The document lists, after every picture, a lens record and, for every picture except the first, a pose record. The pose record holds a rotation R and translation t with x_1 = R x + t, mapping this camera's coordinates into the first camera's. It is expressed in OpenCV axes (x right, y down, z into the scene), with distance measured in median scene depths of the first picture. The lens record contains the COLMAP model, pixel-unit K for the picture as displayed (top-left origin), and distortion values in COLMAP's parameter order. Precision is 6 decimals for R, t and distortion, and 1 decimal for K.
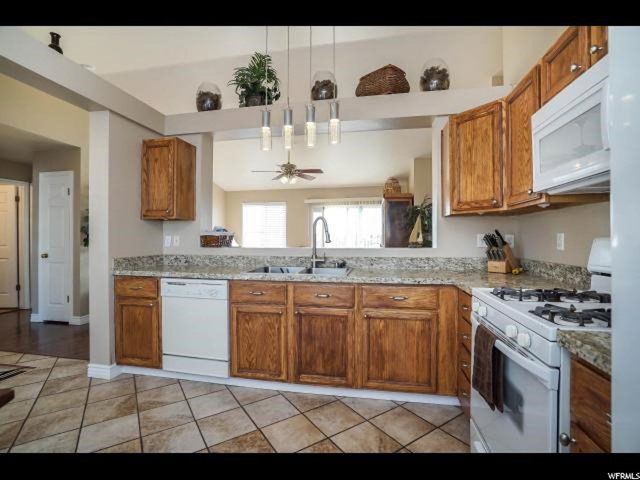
lens RADIAL K [[313.1, 0, 323.3], [0, 313.1, 237.7], [0, 0, 1]] dist [-0.029905, 0.005512]
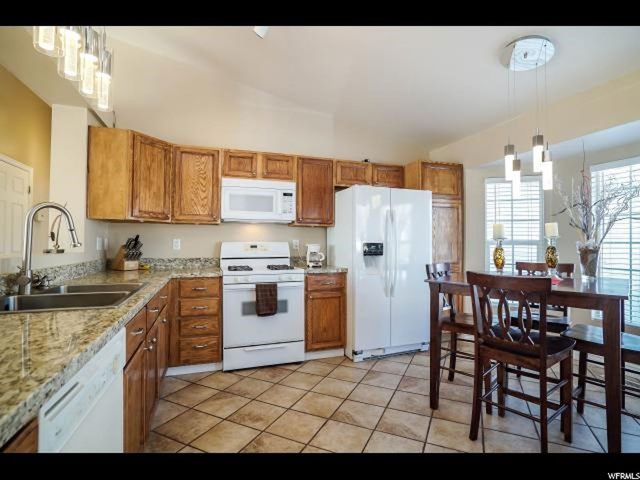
lens RADIAL K [[319.2, 0, 319.4], [0, 319.2, 238.5], [0, 0, 1]] dist [-0.027413, 0.001041]
pose [[-0.502600, 0.014247, 0.864402, -0.902944], [-0.005496, 0.999791, -0.019674, 0.009272], [-0.864502, -0.014639, -0.502416, 1.009898]]
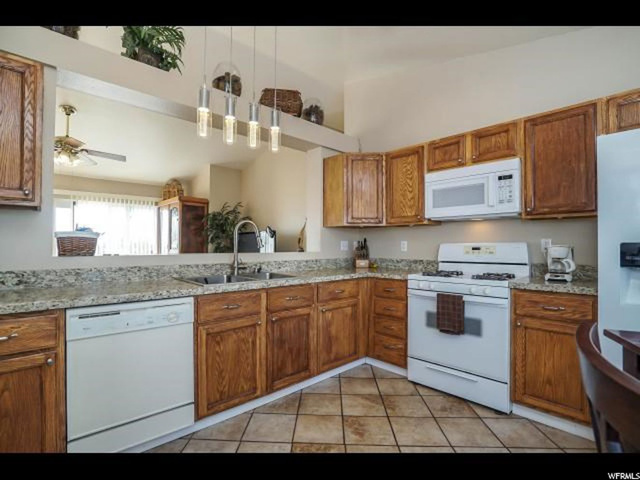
lens RADIAL K [[313.1, 0, 325.3], [0, 313.1, 244.2], [0, 0, 1]] dist [-0.029905, 0.005512]
pose [[0.580306, 0.006050, 0.814376, -0.754898], [-0.004762, 0.999981, -0.004036, 0.009346], [-0.814385, -0.001536, 0.580323, 0.297501]]
